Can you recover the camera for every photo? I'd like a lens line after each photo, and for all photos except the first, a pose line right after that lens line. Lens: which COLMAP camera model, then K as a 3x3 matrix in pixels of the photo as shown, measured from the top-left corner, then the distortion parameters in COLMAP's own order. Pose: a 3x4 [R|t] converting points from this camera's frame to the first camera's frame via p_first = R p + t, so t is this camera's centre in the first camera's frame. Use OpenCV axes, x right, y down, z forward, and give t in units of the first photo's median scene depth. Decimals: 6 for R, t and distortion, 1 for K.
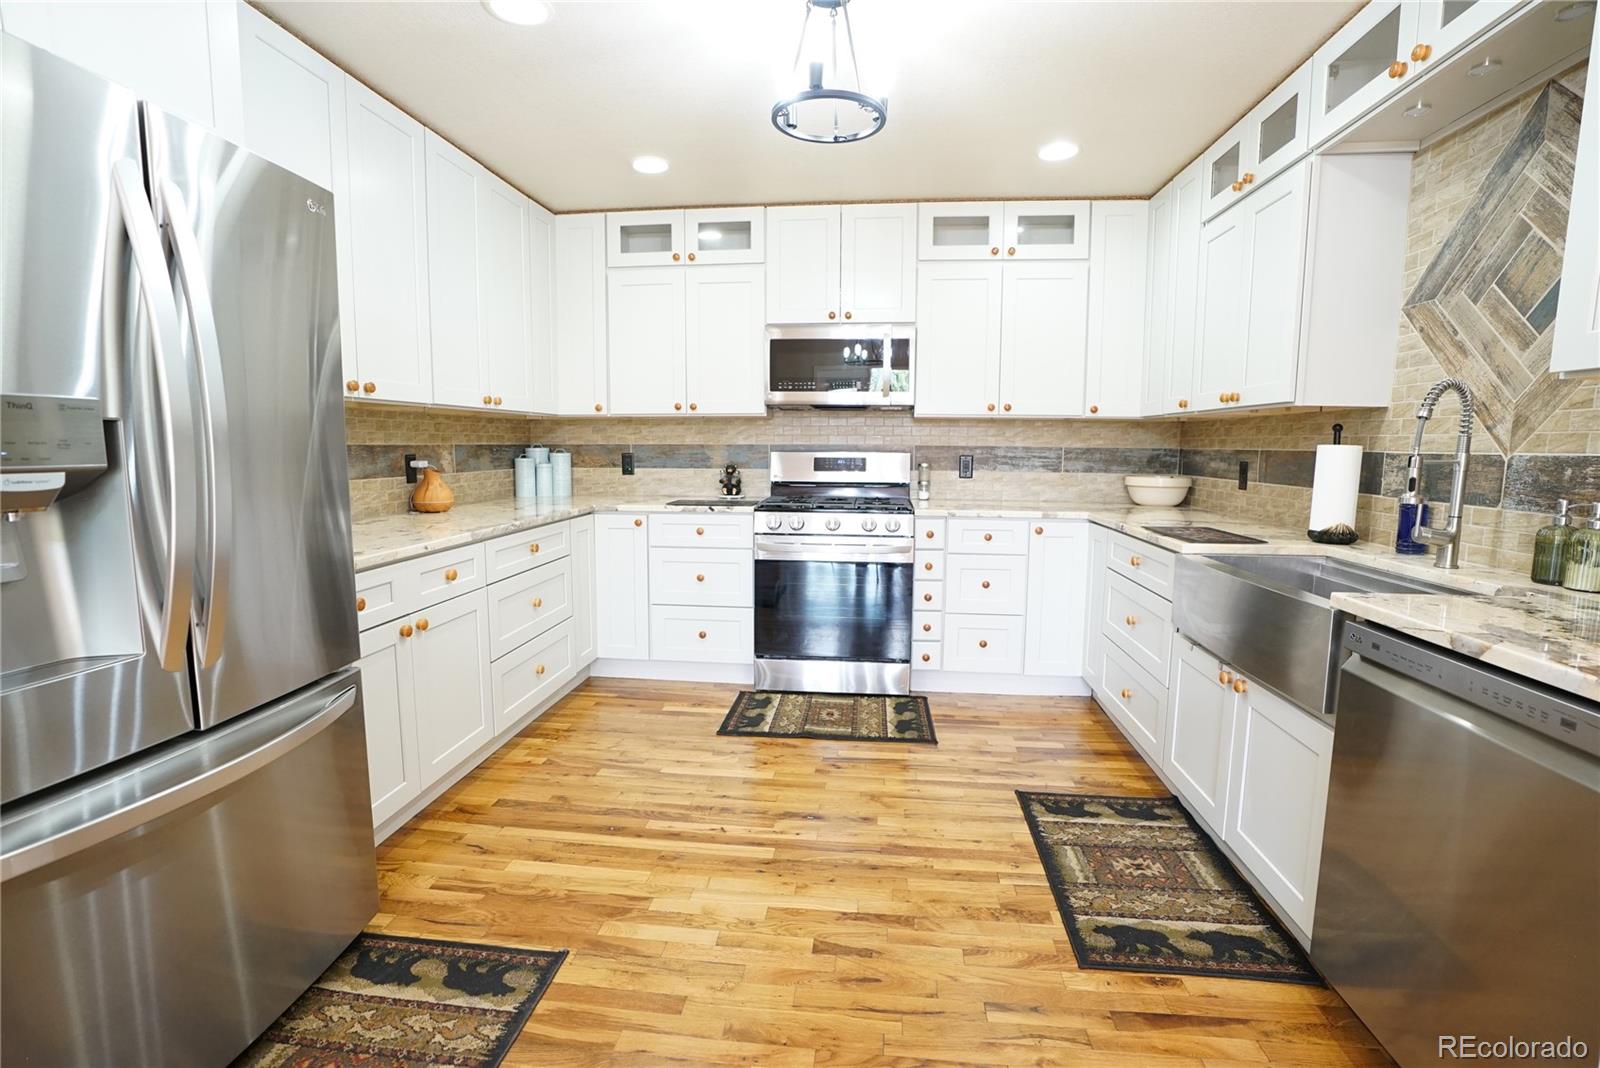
lens RADIAL K [[741.0, 0, 801.7], [0, 741.0, 530.0], [0, 0, 1]] dist [-0.072274, 0.028178]
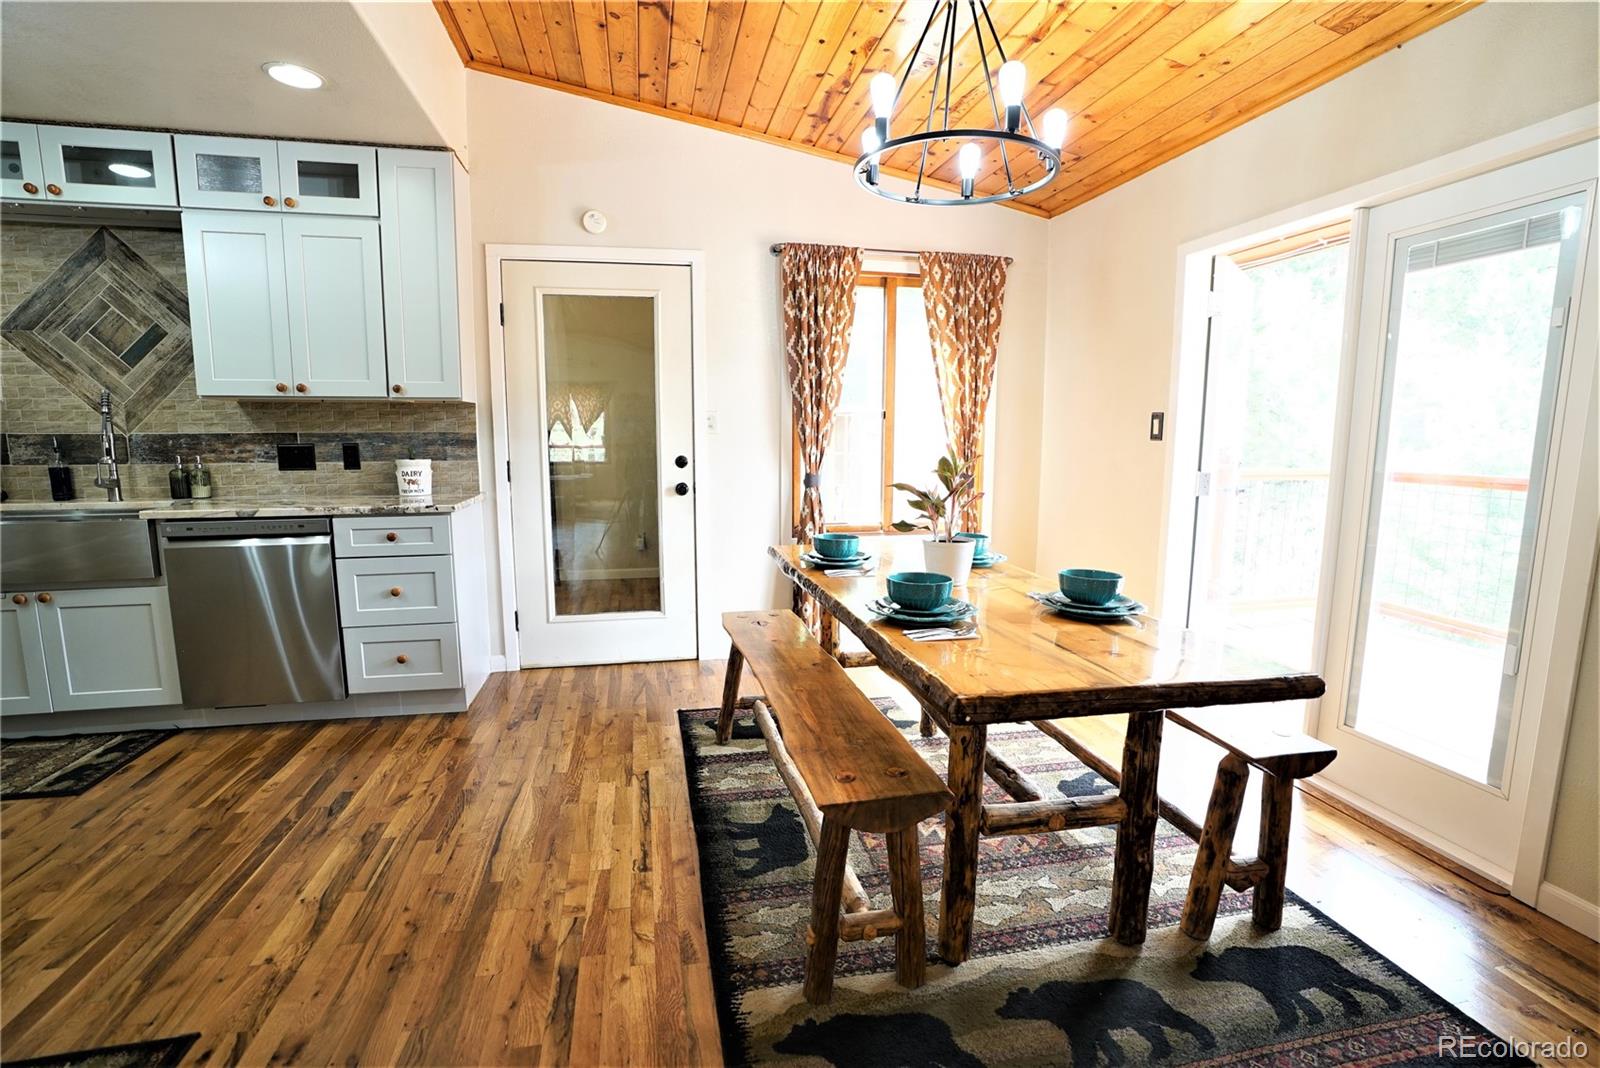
lens RADIAL K [[741.0, 0, 801.7], [0, 741.0, 530.0], [0, 0, 1]] dist [-0.072274, 0.028178]
pose [[-0.322884, -0.133123, 0.937029, -1.236862], [0.105060, 0.978898, 0.175273, -0.004565], [-0.940589, 0.155037, -0.302085, -0.013717]]
